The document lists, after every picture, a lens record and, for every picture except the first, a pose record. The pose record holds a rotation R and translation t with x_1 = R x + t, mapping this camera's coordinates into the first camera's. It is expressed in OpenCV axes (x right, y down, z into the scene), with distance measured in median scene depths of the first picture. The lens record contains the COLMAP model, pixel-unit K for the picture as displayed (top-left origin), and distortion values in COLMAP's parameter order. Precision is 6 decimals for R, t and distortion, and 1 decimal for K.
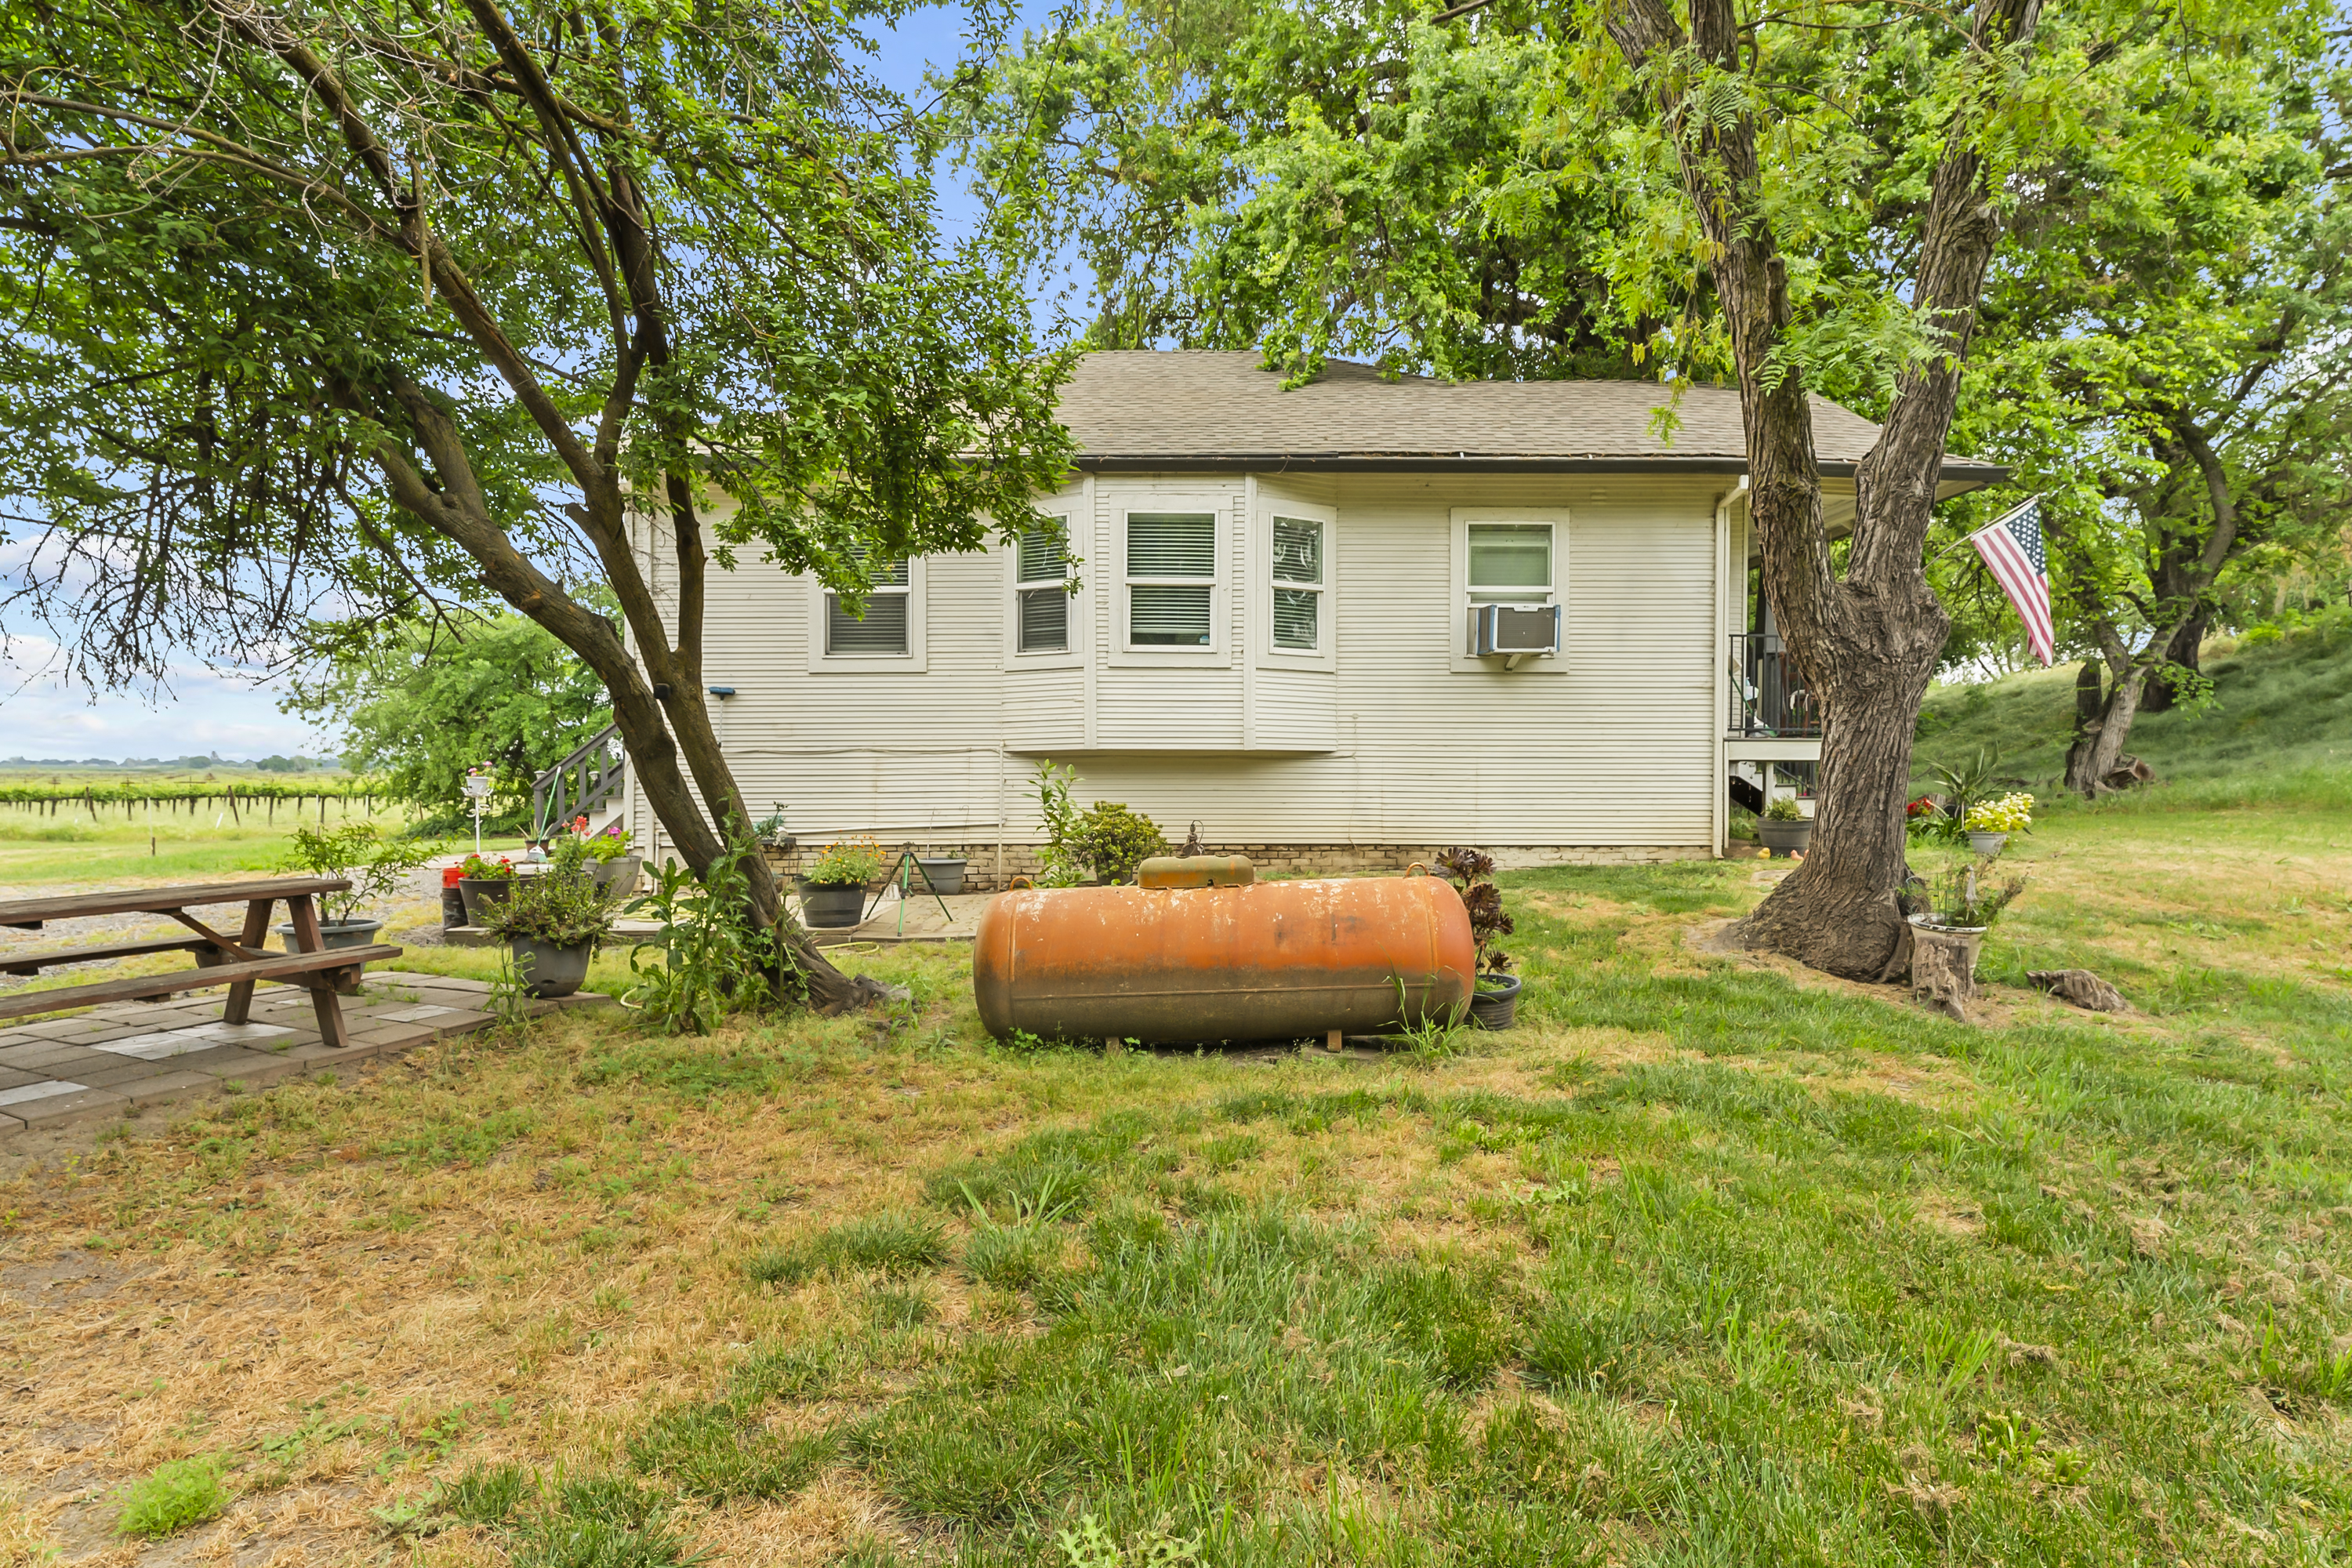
lens RADIAL K [[1127.7, 0, 1175.1], [0, 1127.7, 786.5], [0, 0, 1]] dist [-0.000571, -0.000114]
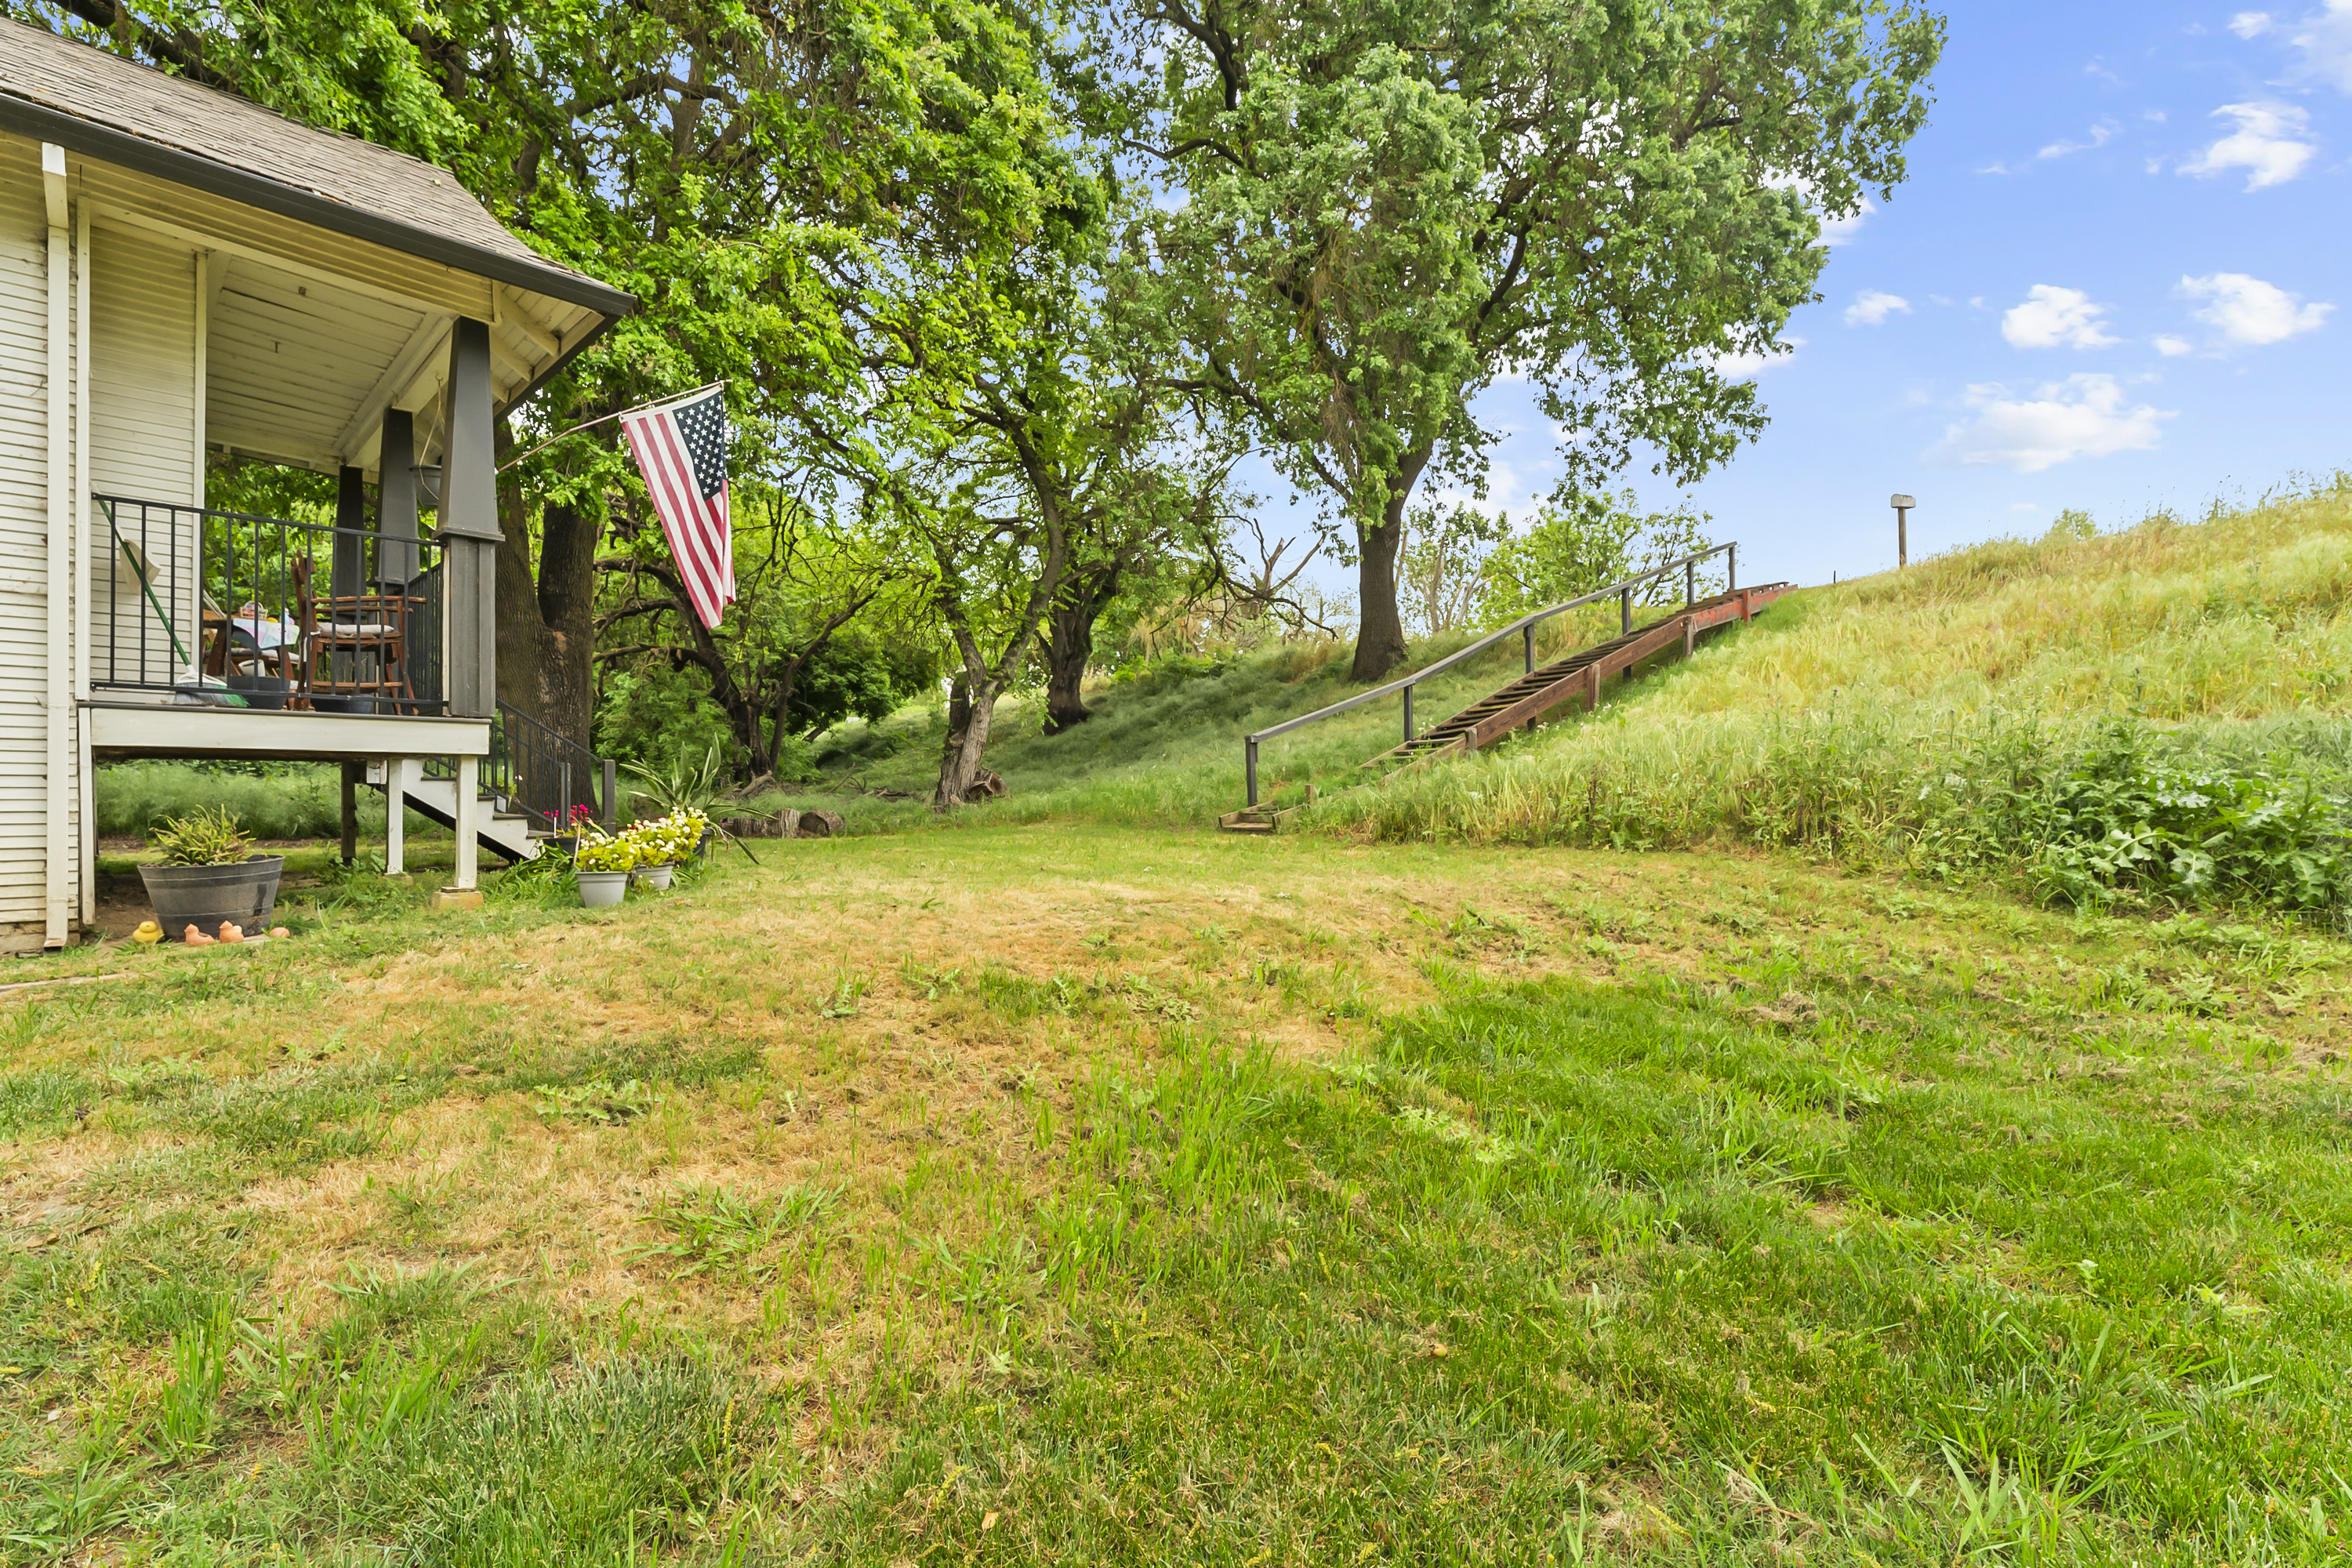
lens RADIAL K [[1127.7, 0, 1176.5], [0, 1127.7, 789.0], [0, 0, 1]] dist [-0.000571, -0.000114]
pose [[0.709771, 0.006602, 0.704402, 0.262916], [0.000713, 0.999949, -0.010090, 0.000607], [-0.704432, 0.007664, 0.709730, 0.170673]]
